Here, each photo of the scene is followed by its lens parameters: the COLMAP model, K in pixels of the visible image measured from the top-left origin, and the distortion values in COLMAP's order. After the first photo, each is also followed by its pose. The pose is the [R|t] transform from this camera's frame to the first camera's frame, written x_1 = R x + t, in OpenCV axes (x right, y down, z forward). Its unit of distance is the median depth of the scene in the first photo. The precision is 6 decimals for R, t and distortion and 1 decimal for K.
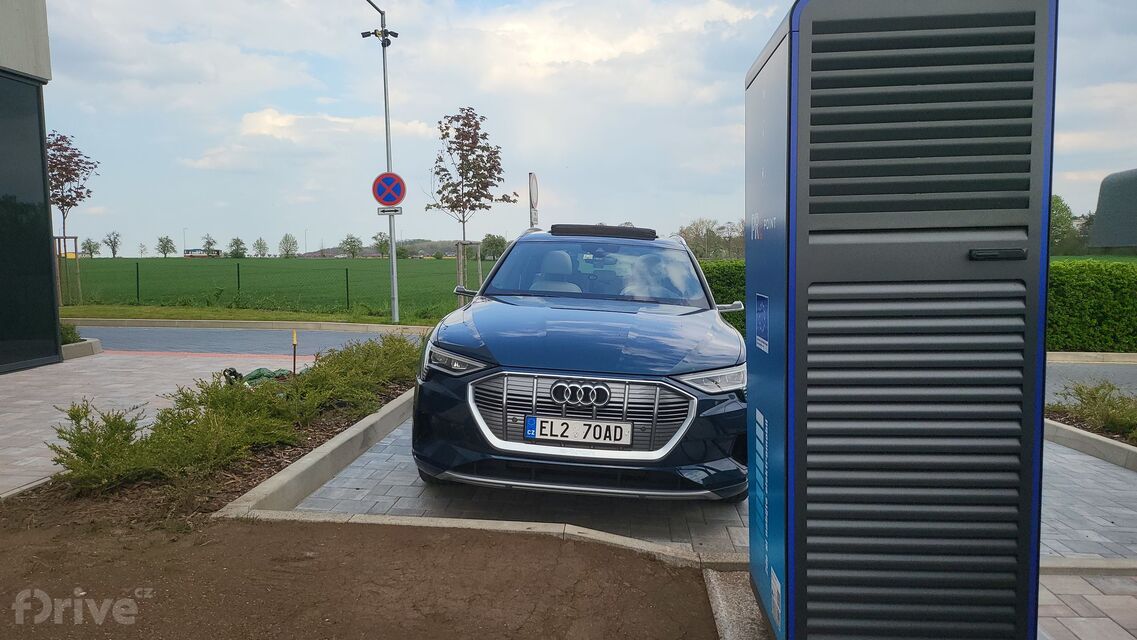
lens RADIAL K [[799.8, 0, 568.5], [0, 799.8, 320.0], [0, 0, 1]] dist [0.089578, -0.094601]
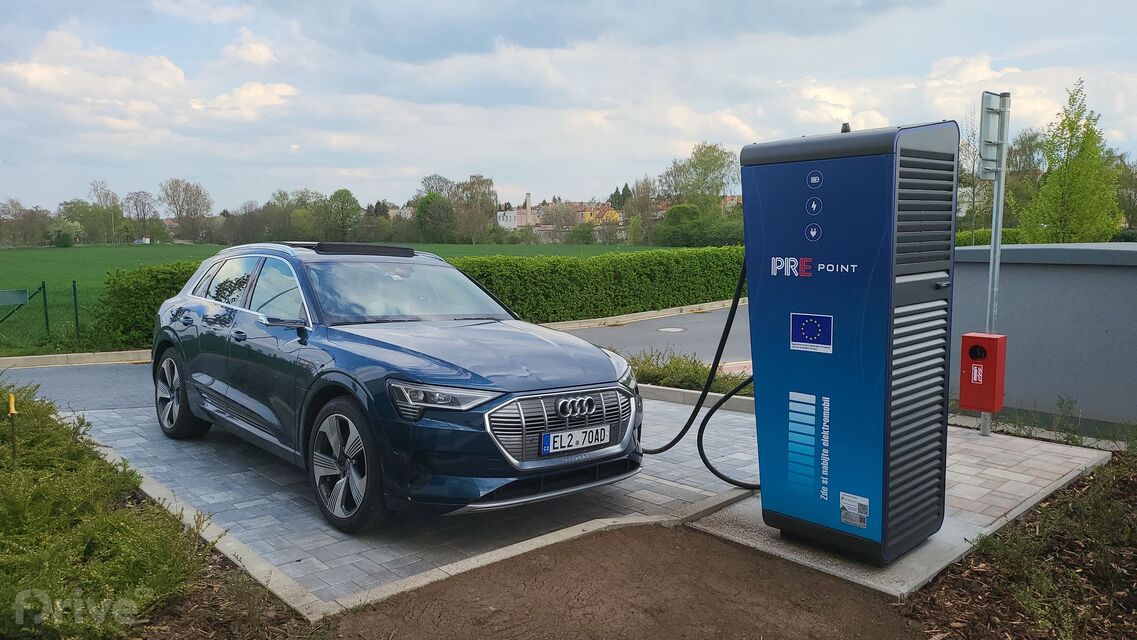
lens RADIAL K [[799.8, 0, 568.5], [0, 799.8, 320.0], [0, 0, 1]] dist [0.089578, -0.094601]
pose [[0.677050, -0.076829, 0.731916, -0.820183], [0.063415, 0.996927, 0.045985, -0.084103], [-0.733200, 0.015280, 0.679842, 0.230356]]
